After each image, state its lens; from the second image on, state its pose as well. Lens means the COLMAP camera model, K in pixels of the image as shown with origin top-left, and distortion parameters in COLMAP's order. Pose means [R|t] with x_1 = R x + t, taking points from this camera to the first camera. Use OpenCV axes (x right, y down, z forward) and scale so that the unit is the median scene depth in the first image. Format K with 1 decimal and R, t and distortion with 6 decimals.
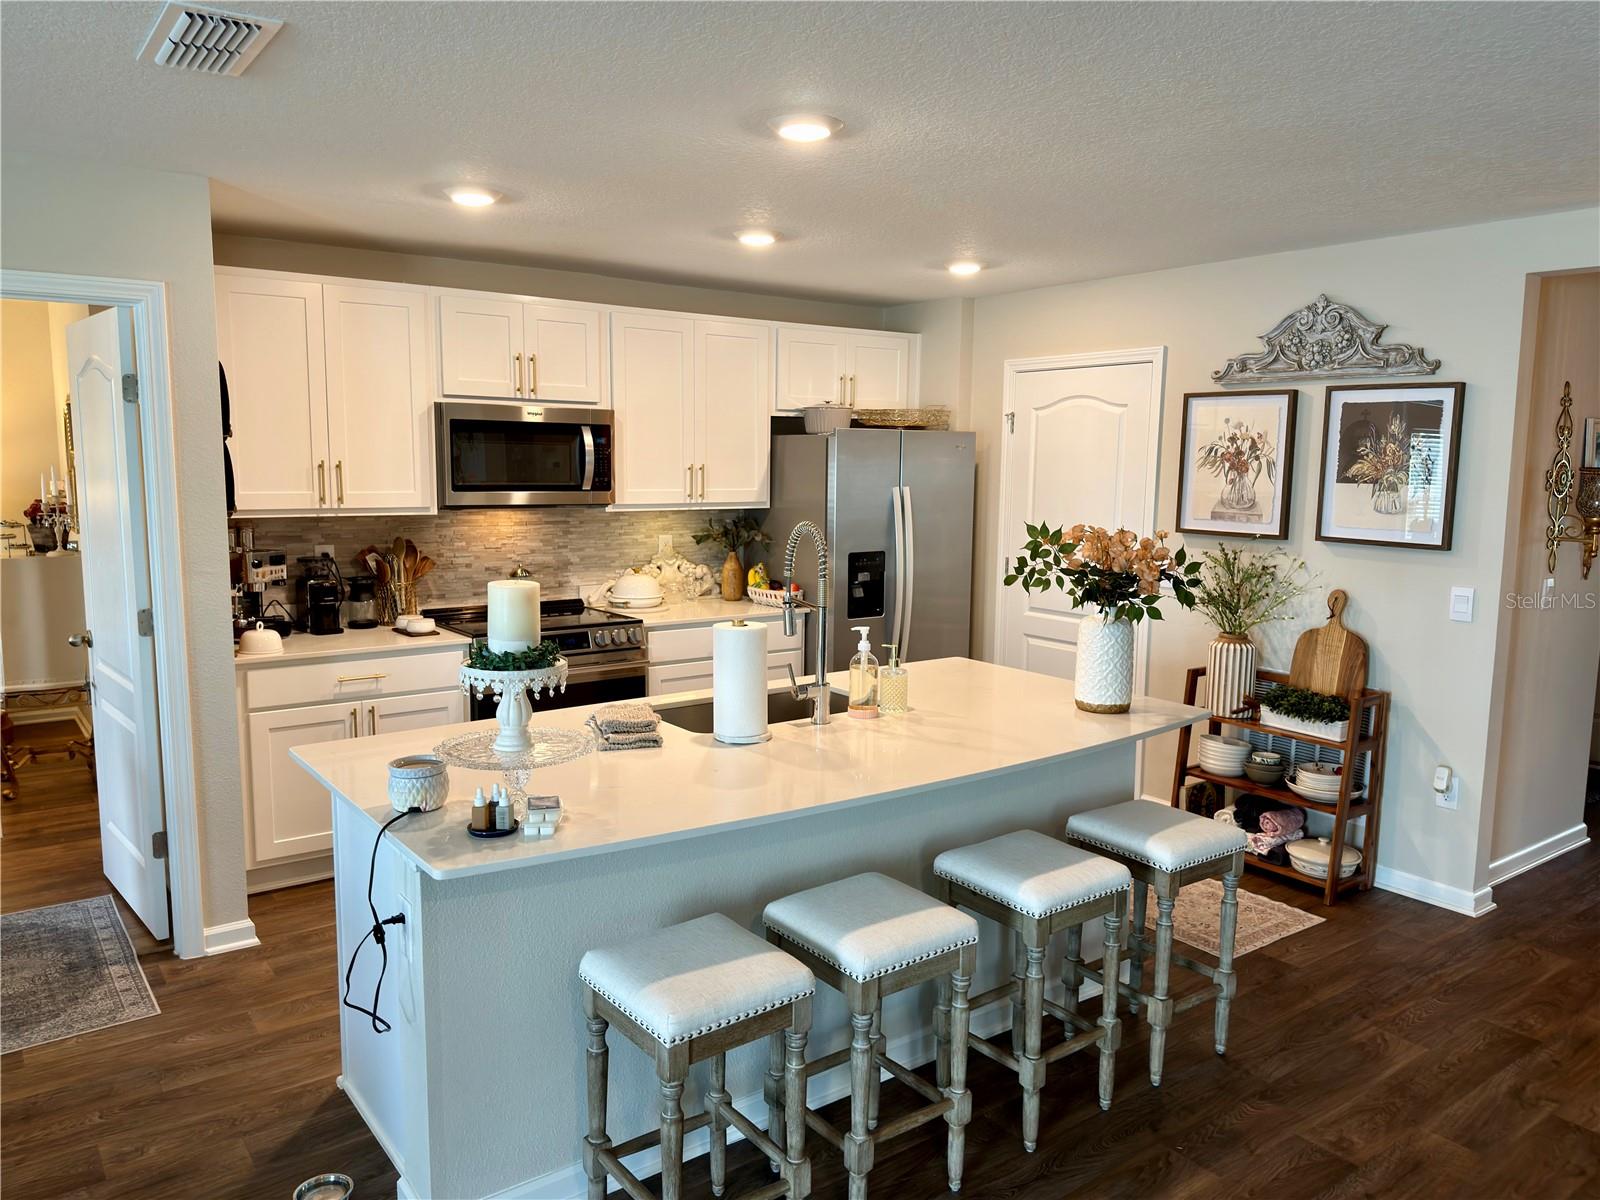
lens RADIAL K [[1156.9, 0, 801.1], [0, 1156.9, 591.2], [0, 0, 1]] dist [0.014473, -0.005698]
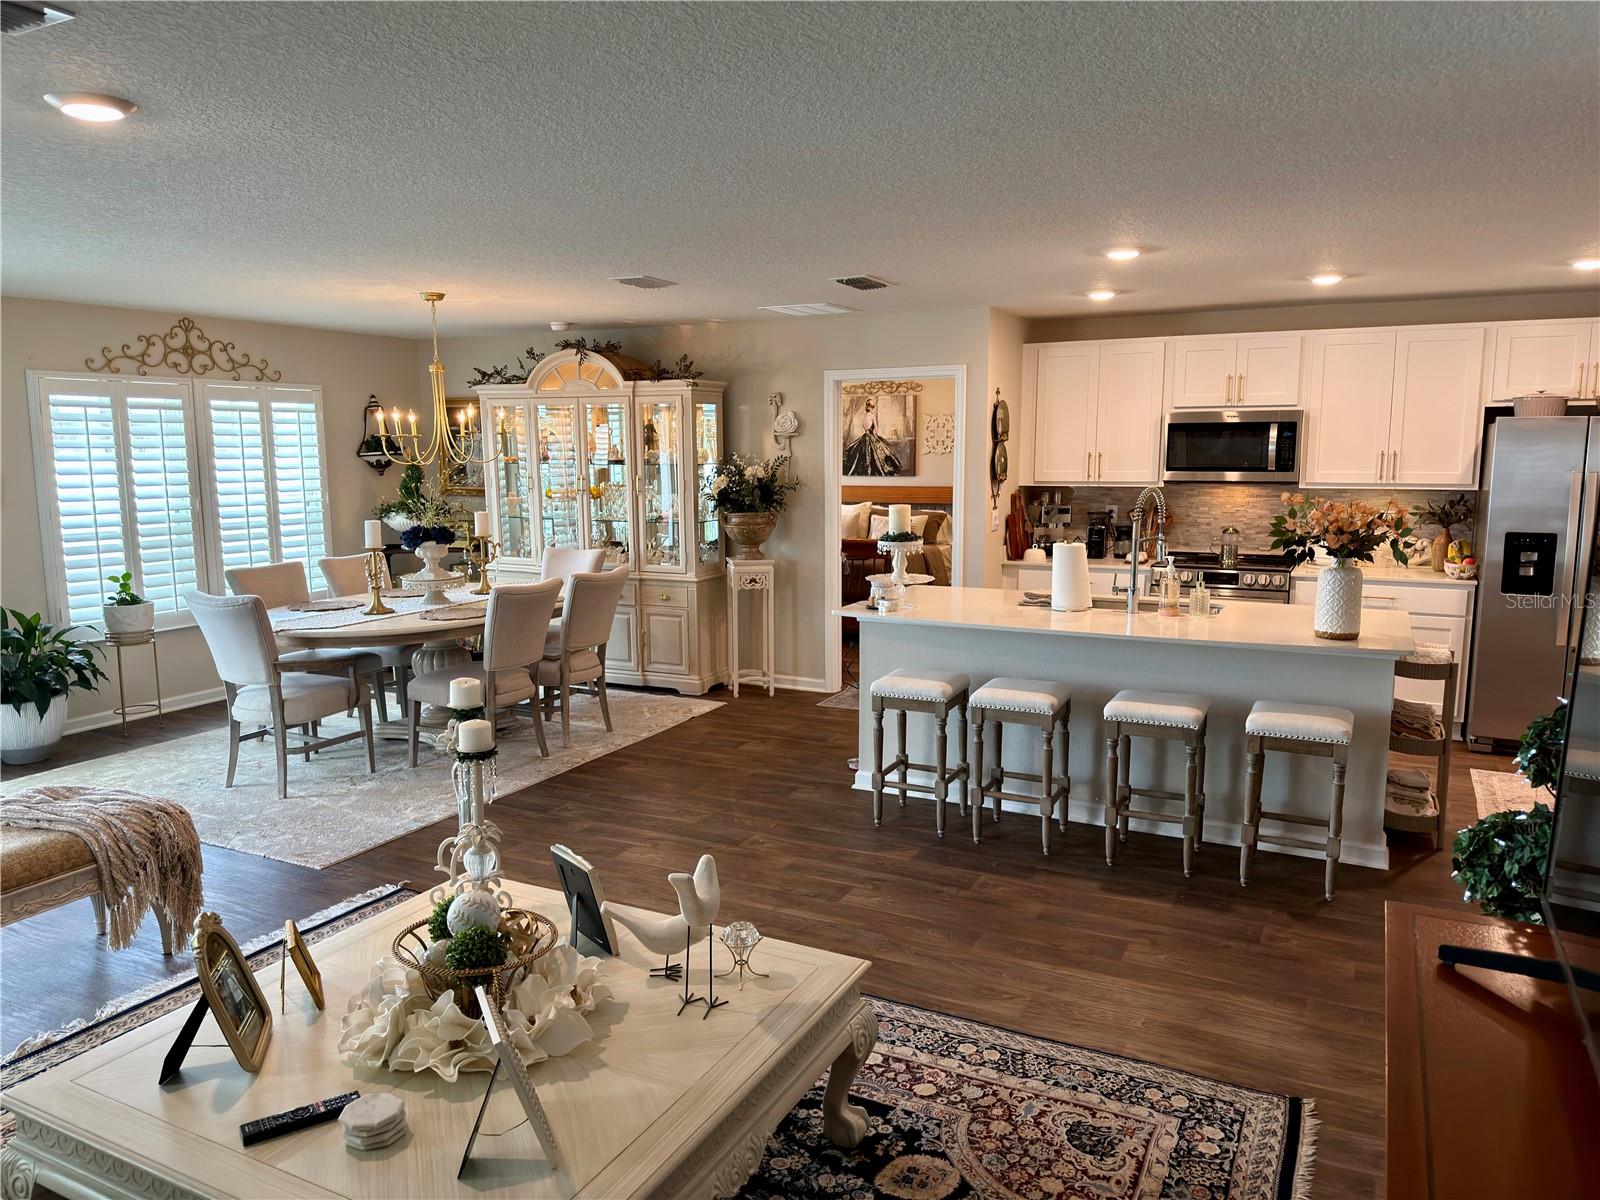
lens RADIAL K [[1112.9, 0, 798.8], [0, 1112.9, 613.3], [0, 0, 1]] dist [0.069069, -0.070419]
pose [[0.443209, 0.122654, -0.887988, 0.793001], [-0.093119, 0.991535, 0.090479, 0.009388], [0.891569, 0.042587, 0.450878, -0.079391]]
